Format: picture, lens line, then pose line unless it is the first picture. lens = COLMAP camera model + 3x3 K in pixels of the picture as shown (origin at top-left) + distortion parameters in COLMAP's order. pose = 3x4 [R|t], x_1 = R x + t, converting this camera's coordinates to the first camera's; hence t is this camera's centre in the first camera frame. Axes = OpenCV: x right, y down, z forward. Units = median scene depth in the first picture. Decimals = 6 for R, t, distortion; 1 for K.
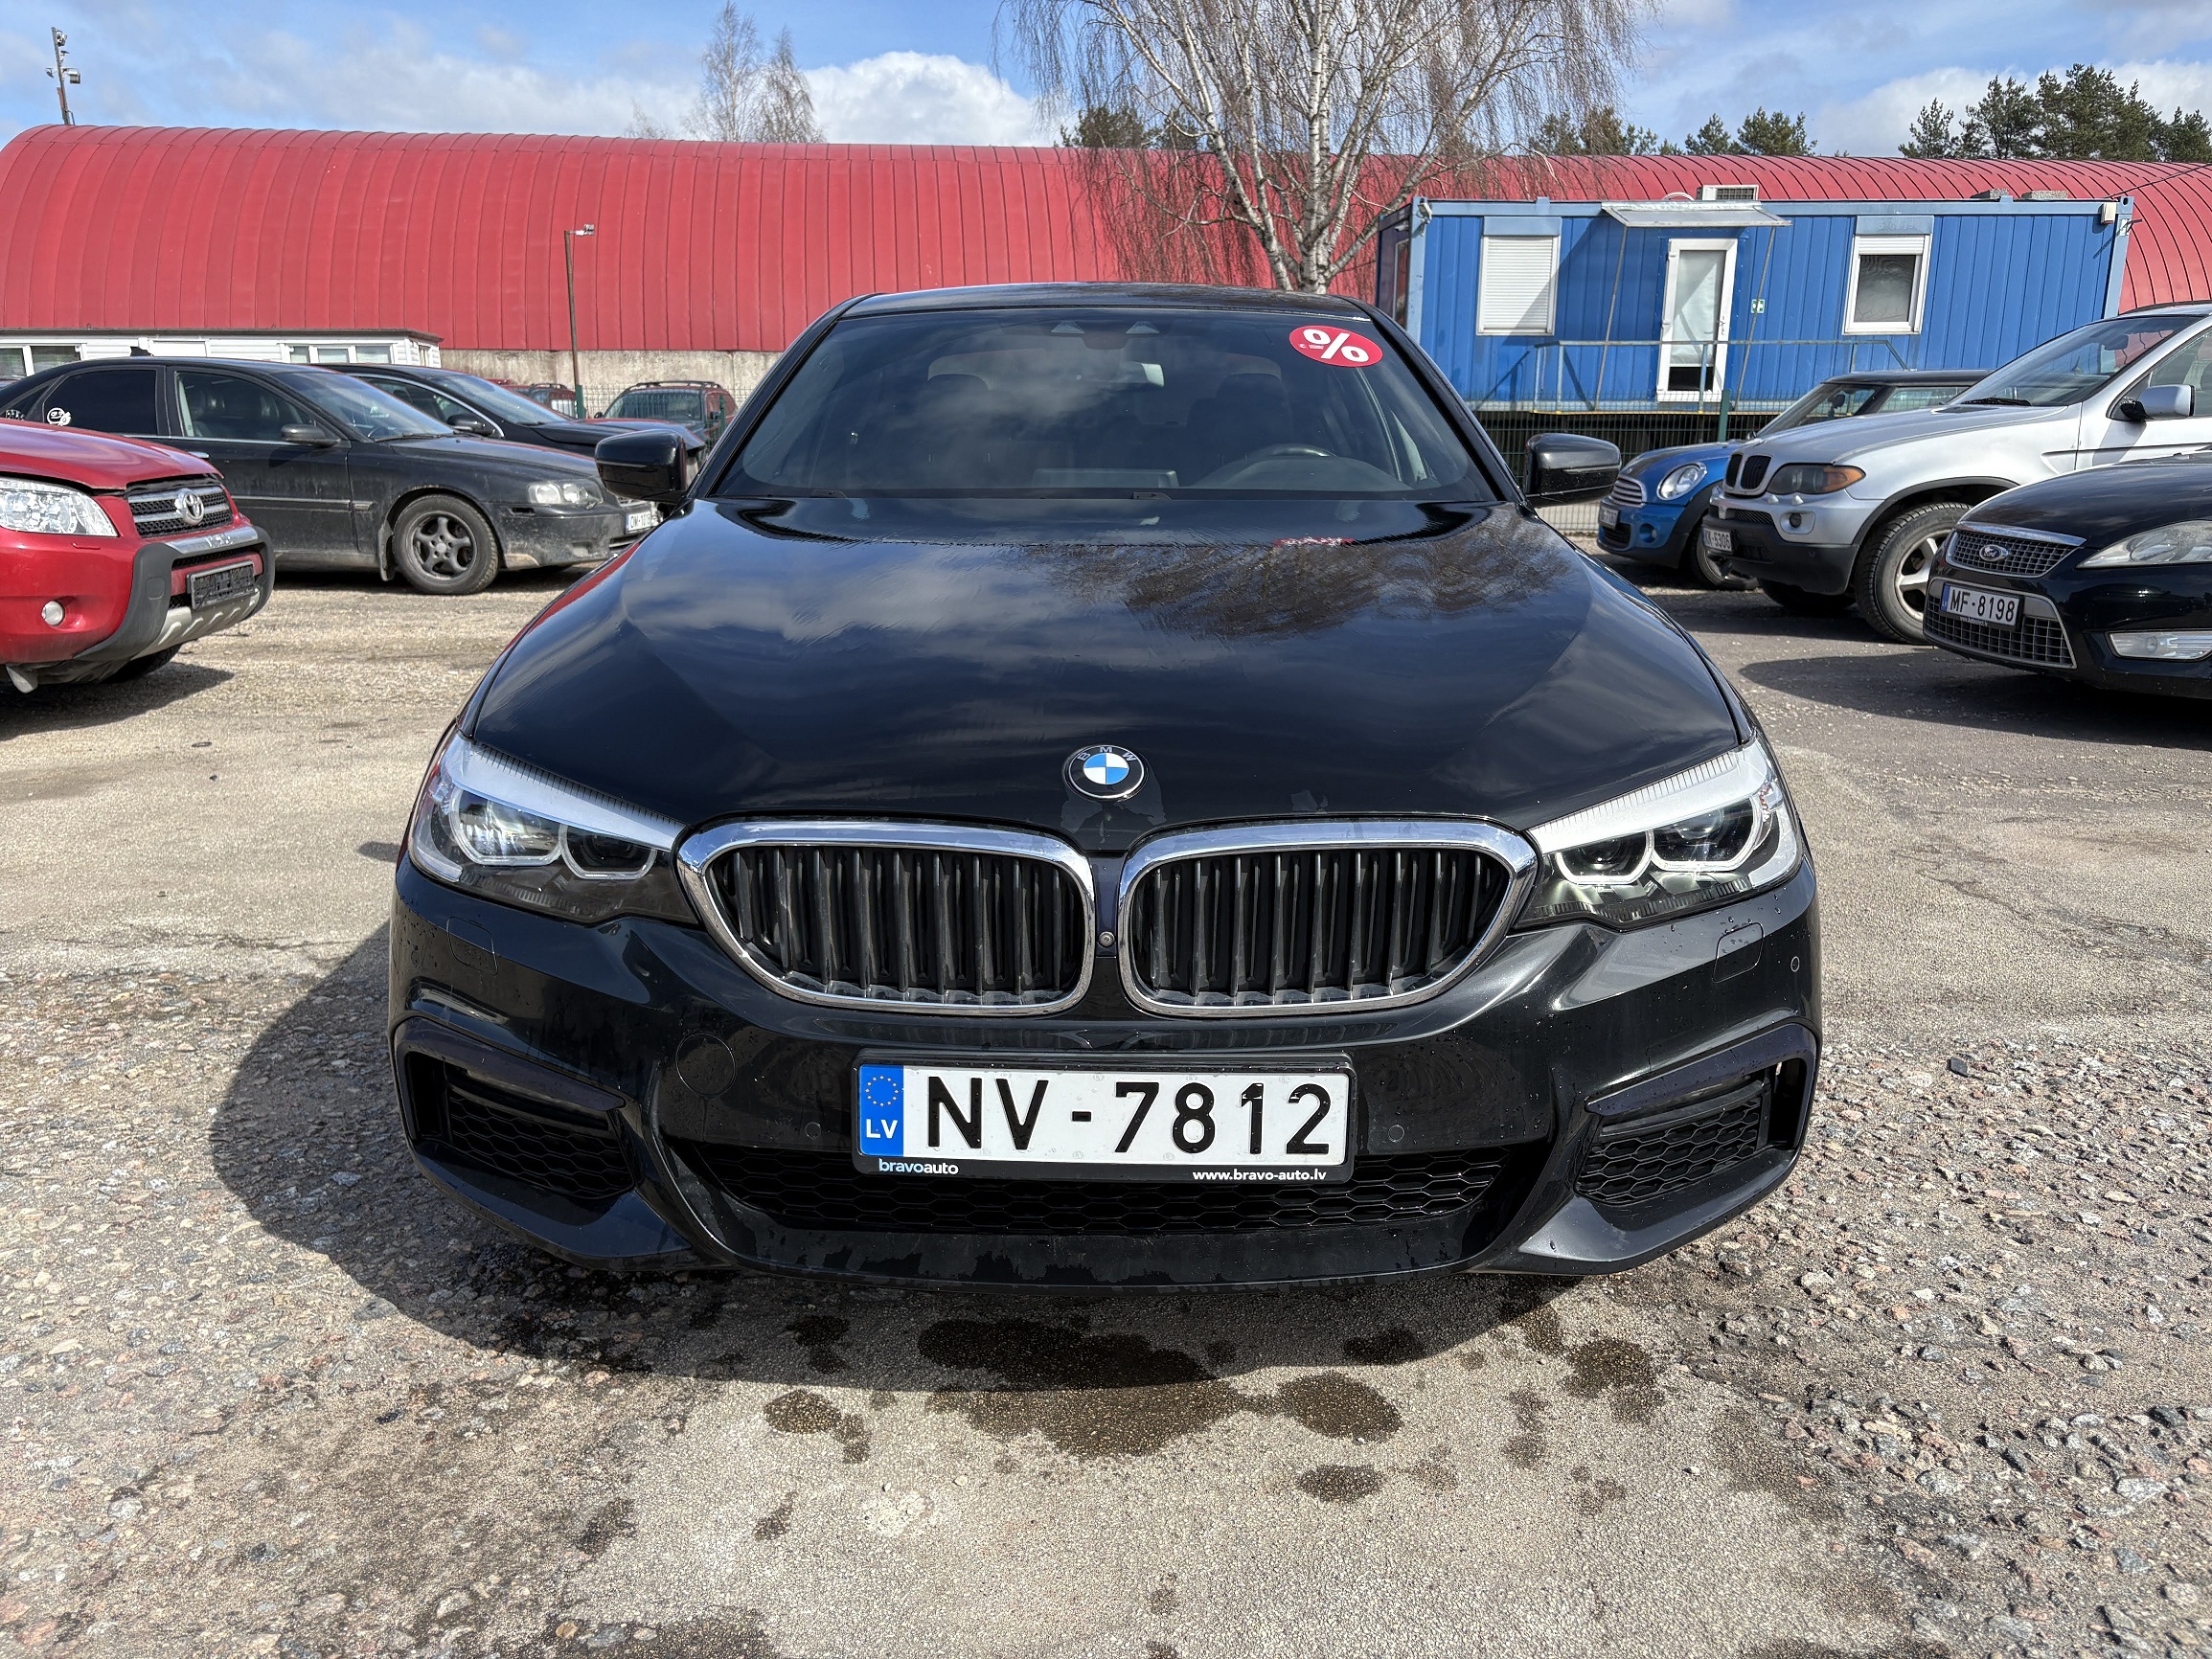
lens RADIAL K [[1700.3, 0, 1104.6], [0, 1700.3, 816.5], [0, 0, 1]] dist [0.017411, -0.018194]
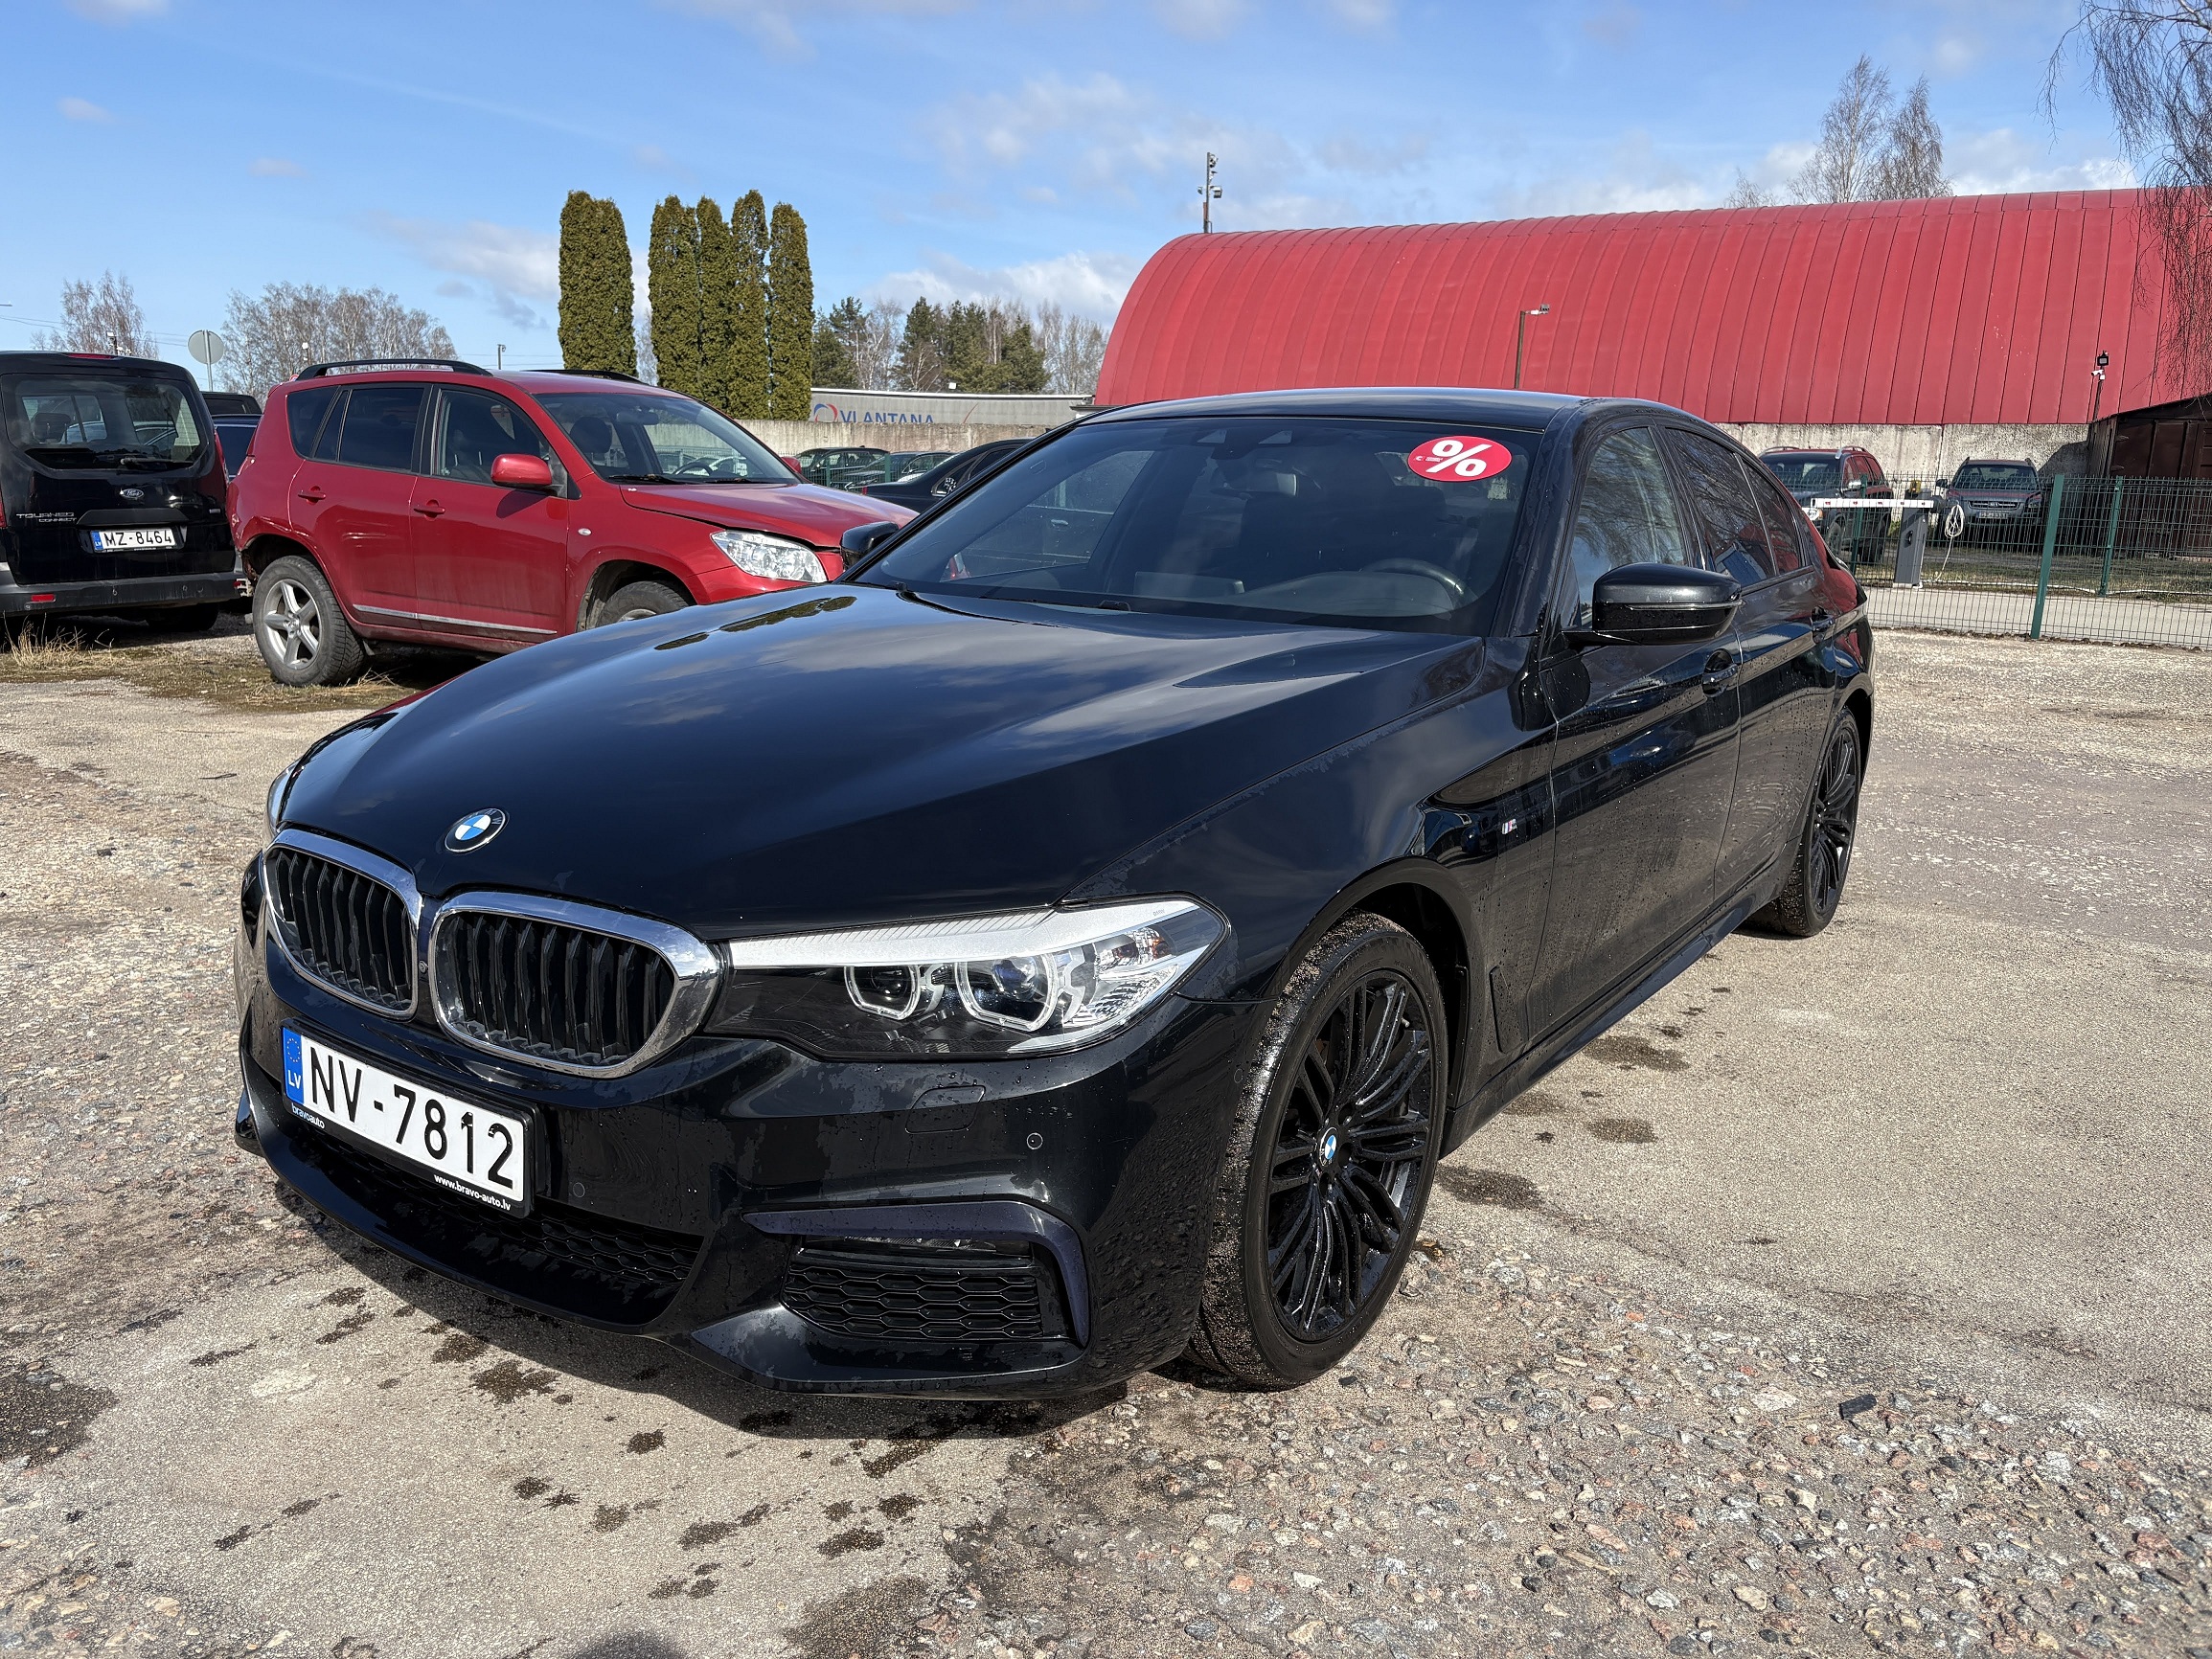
lens RADIAL K [[1700.3, 0, 1102.9], [0, 1700.3, 839.9], [0, 0, 1]] dist [0.017411, -0.018194]
pose [[0.811199, 0.140452, -0.567652, 0.950684], [-0.154165, 0.987752, 0.024087, -0.107338], [0.564082, 0.067972, 0.822916, 0.242047]]
